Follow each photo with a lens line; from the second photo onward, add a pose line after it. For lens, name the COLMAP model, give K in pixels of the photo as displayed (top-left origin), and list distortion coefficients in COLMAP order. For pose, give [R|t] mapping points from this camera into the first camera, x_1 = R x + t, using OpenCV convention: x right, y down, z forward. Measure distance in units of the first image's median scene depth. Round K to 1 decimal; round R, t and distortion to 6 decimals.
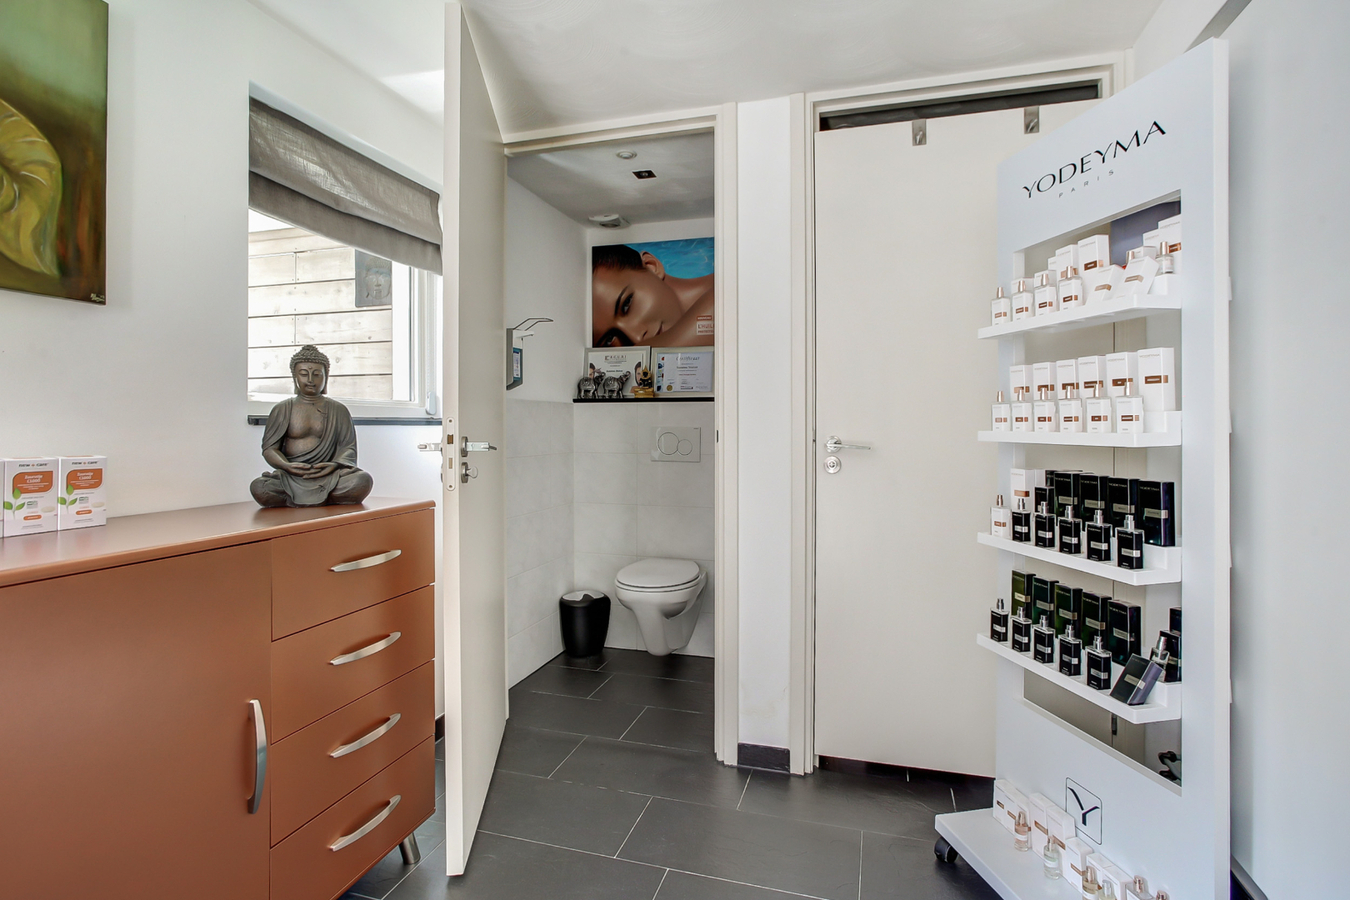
lens RADIAL K [[671.7, 0, 681.1], [0, 671.7, 435.6], [0, 0, 1]] dist [-0.013533, 0.001992]
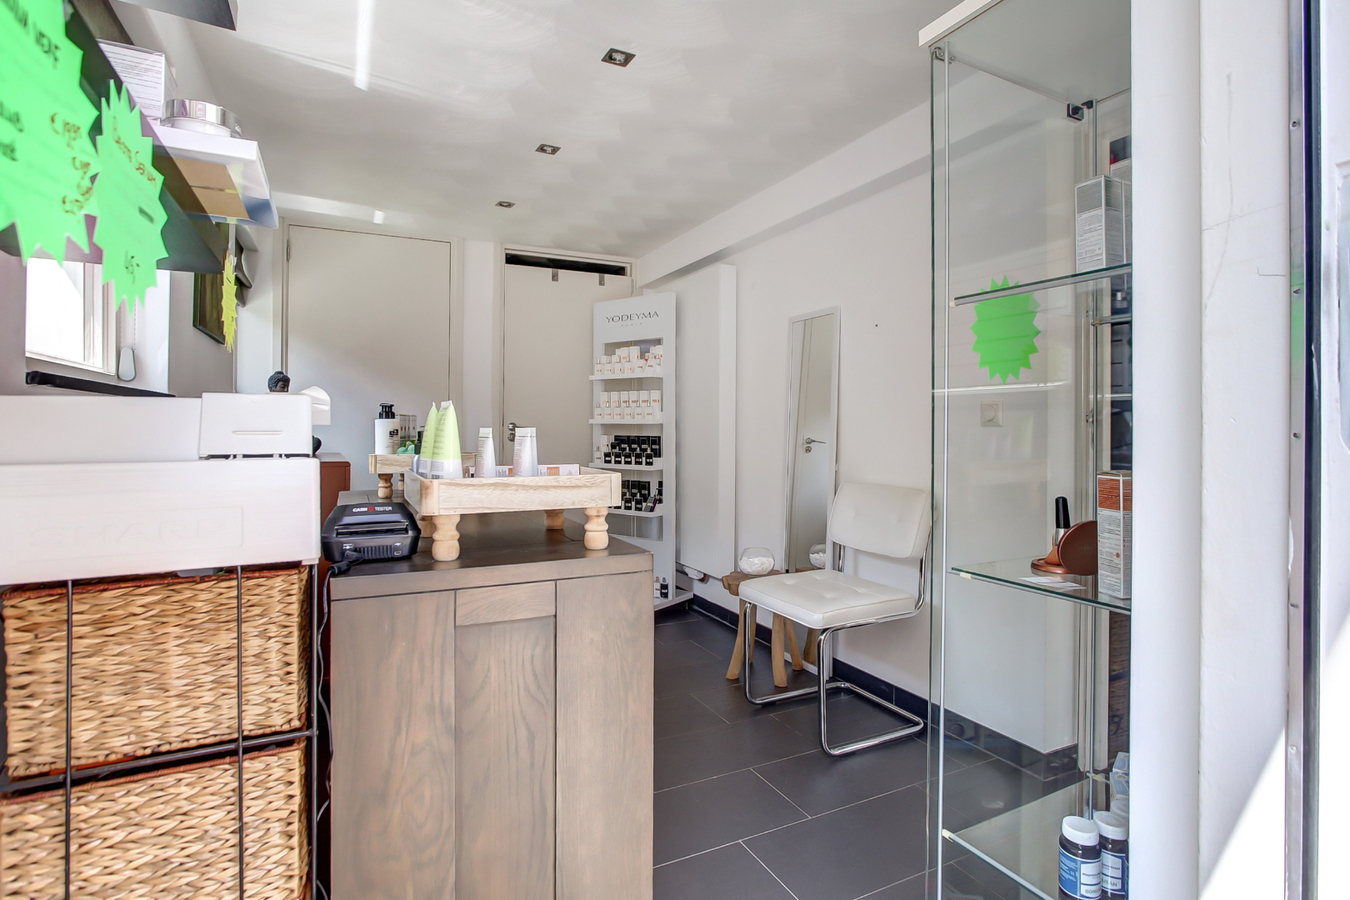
lens RADIAL K [[671.7, 0, 677.1], [0, 671.7, 437.9], [0, 0, 1]] dist [-0.013533, 0.001992]
pose [[0.734737, -0.004843, 0.678335, -1.142054], [-0.000332, 0.999972, 0.007499, 0.051891], [-0.678352, -0.005735, 0.734714, -1.151313]]
